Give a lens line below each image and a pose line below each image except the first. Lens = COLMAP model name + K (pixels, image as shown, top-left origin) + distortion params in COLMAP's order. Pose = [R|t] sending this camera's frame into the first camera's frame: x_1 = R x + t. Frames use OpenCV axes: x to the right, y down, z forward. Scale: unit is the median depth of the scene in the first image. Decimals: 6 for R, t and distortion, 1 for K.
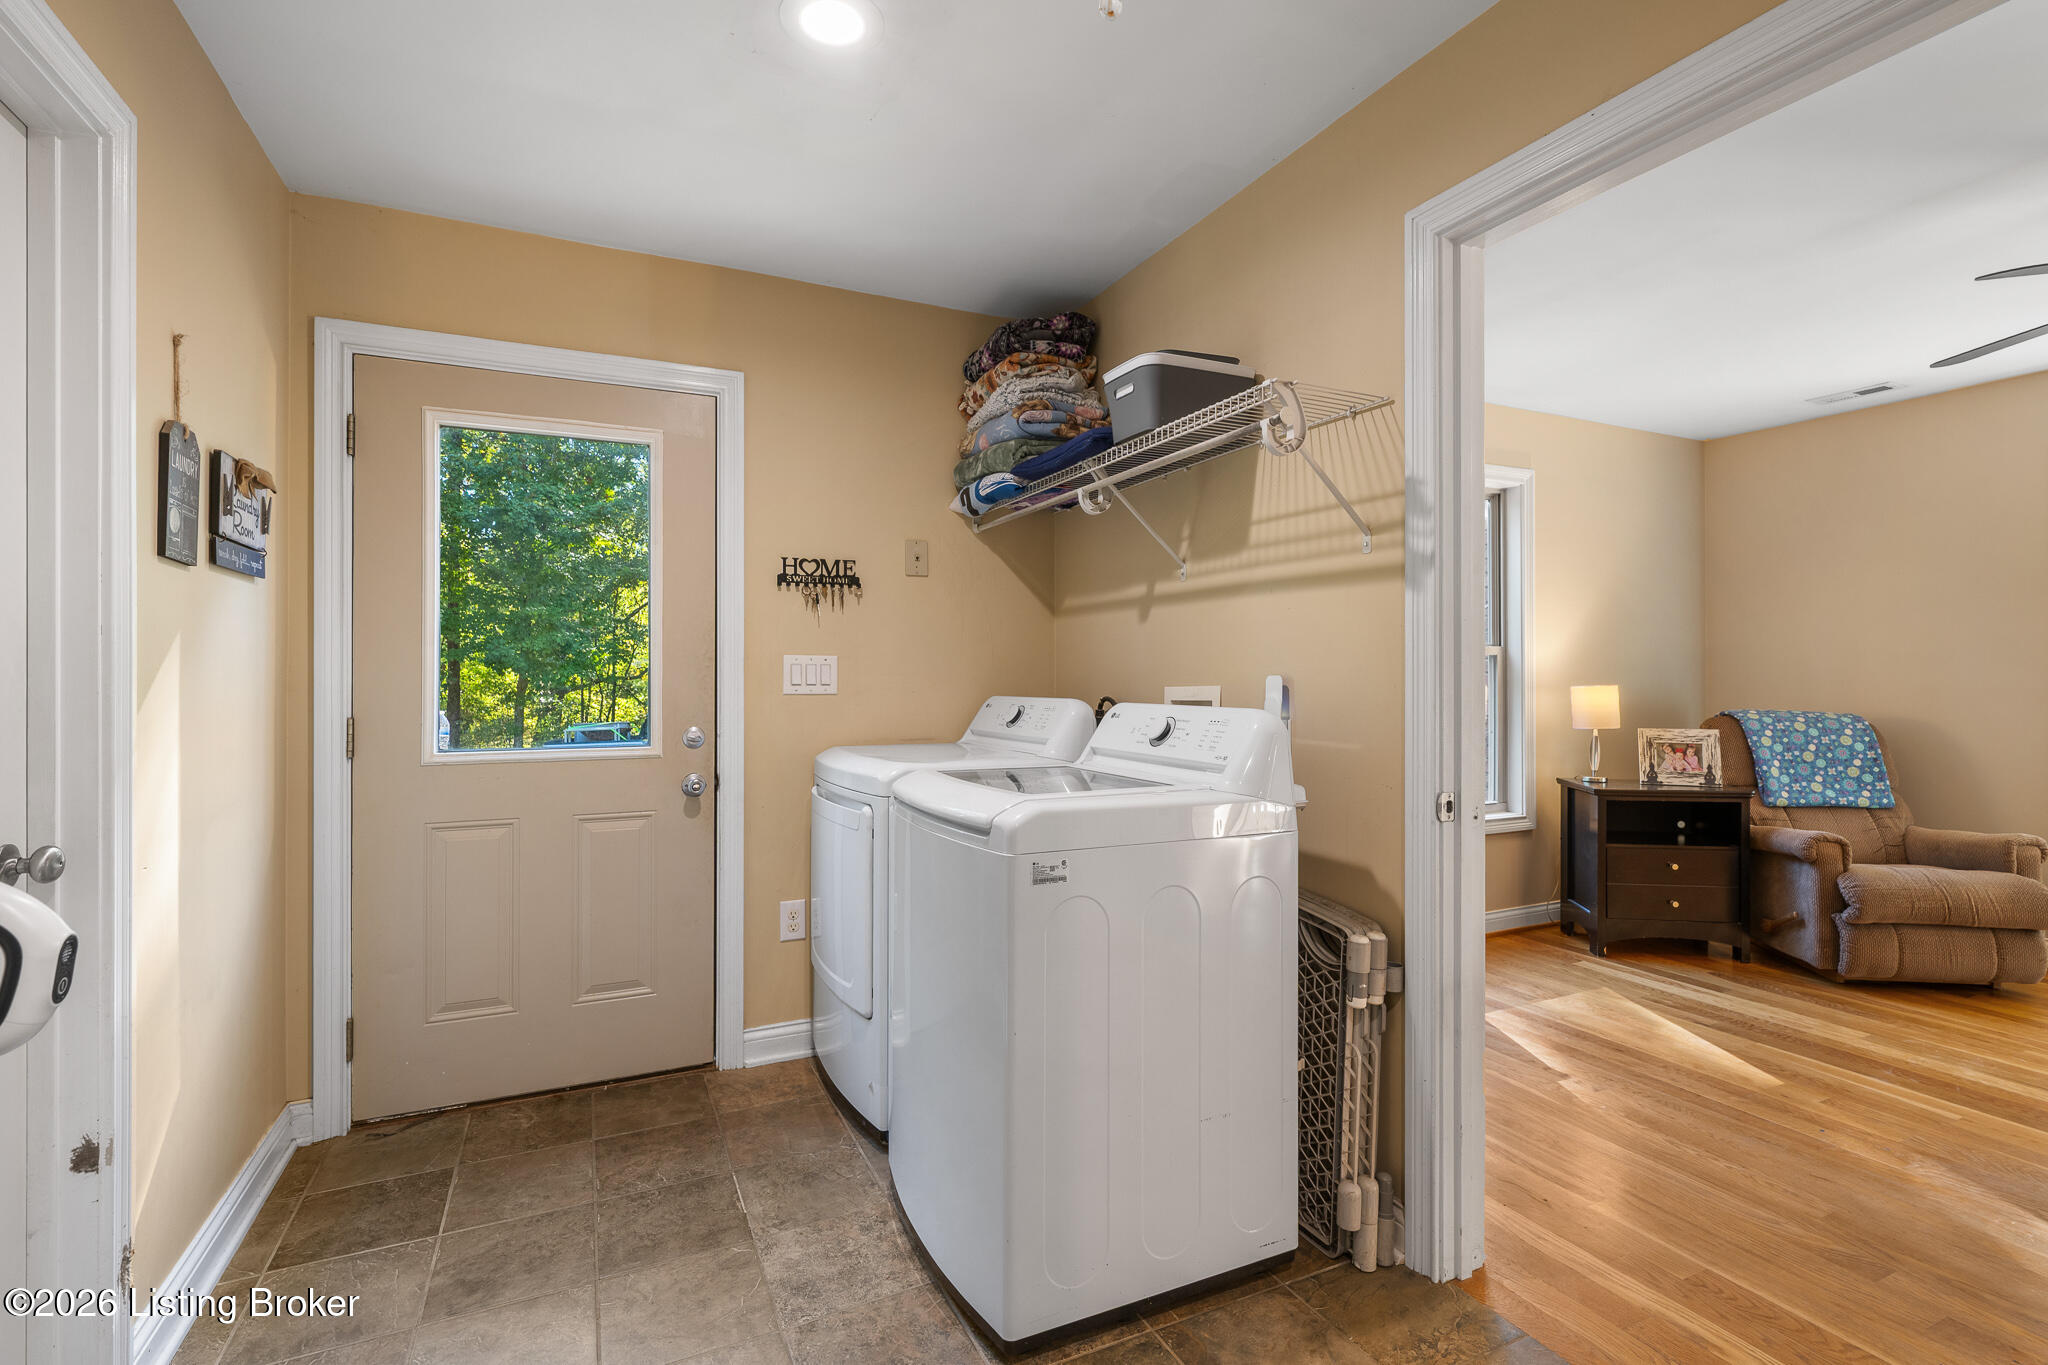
lens RADIAL K [[918.3, 0, 1022.6], [0, 918.3, 684.5], [0, 0, 1]] dist [-0.004870, -0.000466]
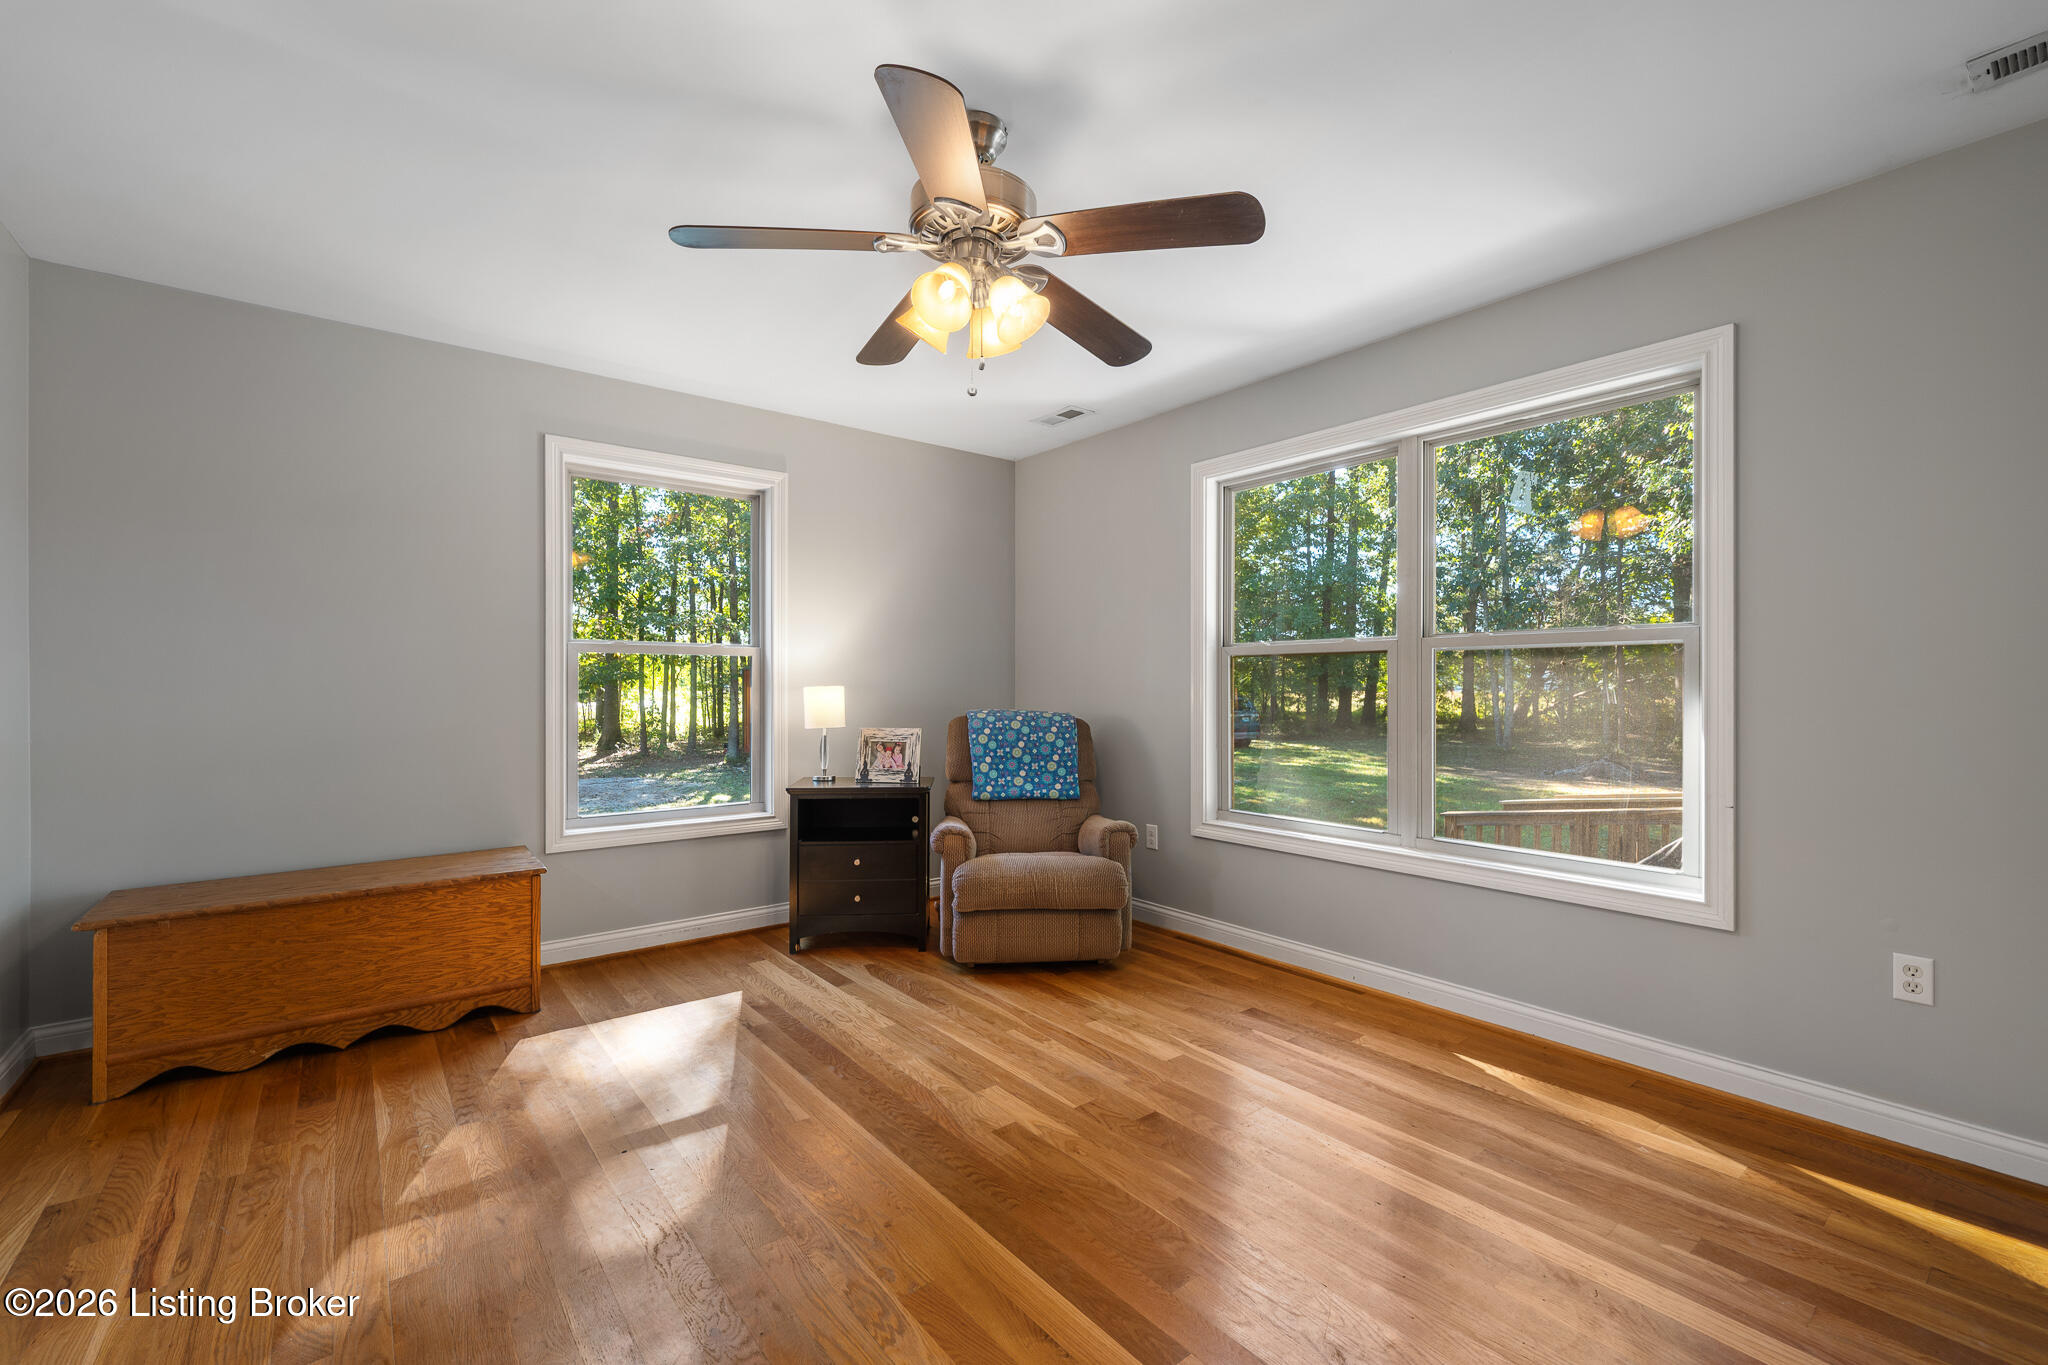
lens RADIAL K [[864.3, 0, 1024.6], [0, 864.3, 685.2], [0, 0, 1]] dist [0.001906, -0.001160]
pose [[0.972963, 0.002597, 0.230946, 0.644855], [-0.001778, 0.999991, -0.003754, 0.003675], [-0.230953, 0.003242, 0.972959, 0.013036]]
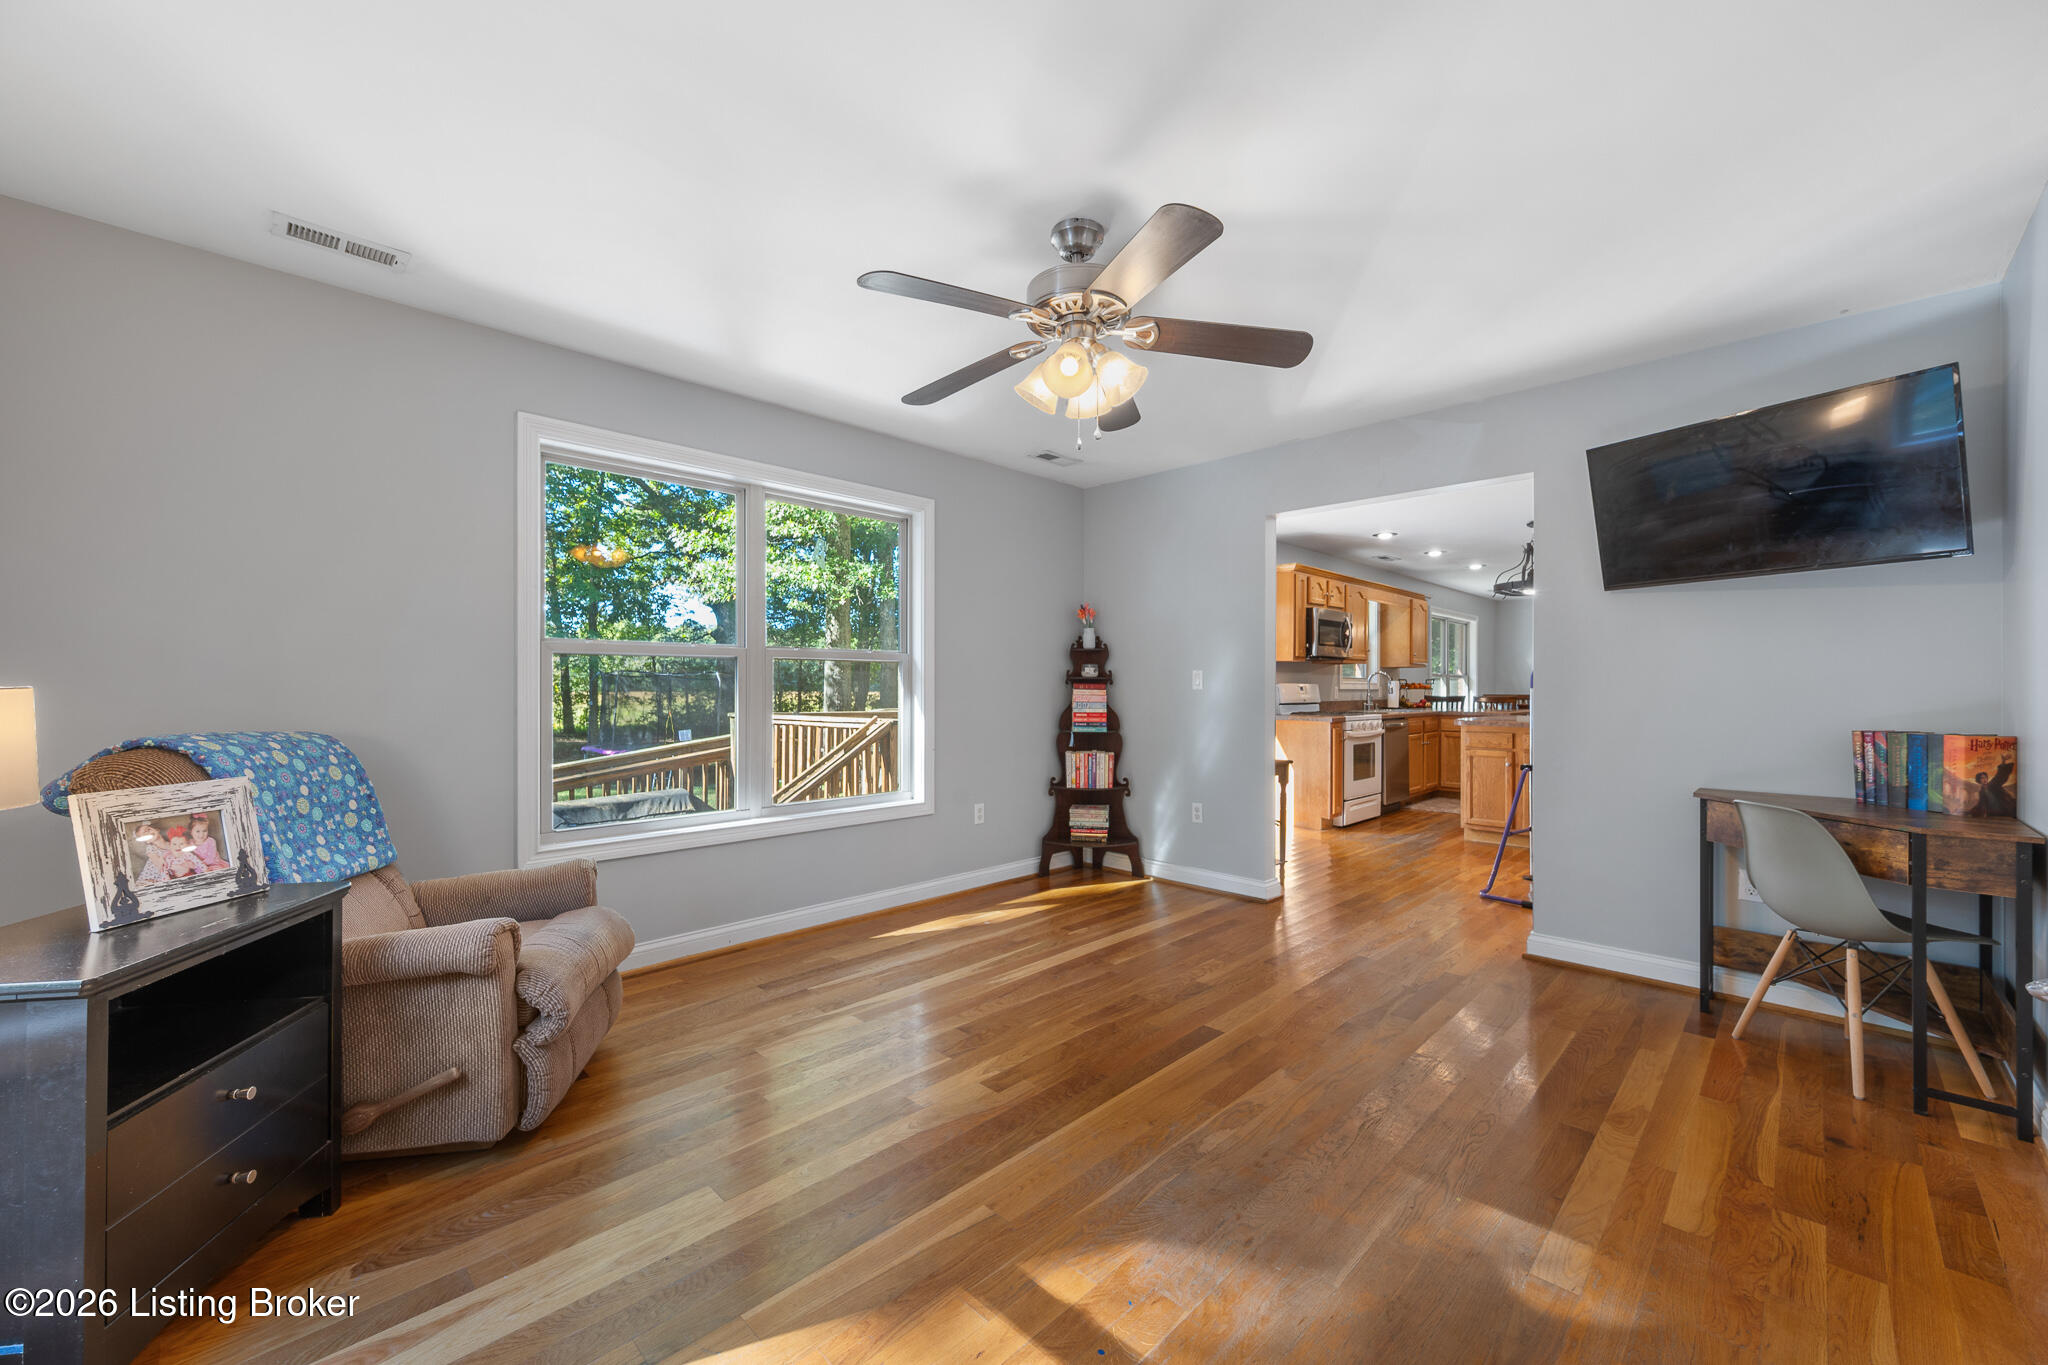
lens RADIAL K [[799.6, 0, 1018.0], [0, 799.6, 685.7], [0, 0, 1]] dist [-0.001570, -0.000554]
pose [[-0.341581, 0.004332, 0.939842, 0.210222], [0.004750, 0.999985, -0.002882, 0.003687], [-0.939840, 0.003480, -0.341596, 0.751087]]
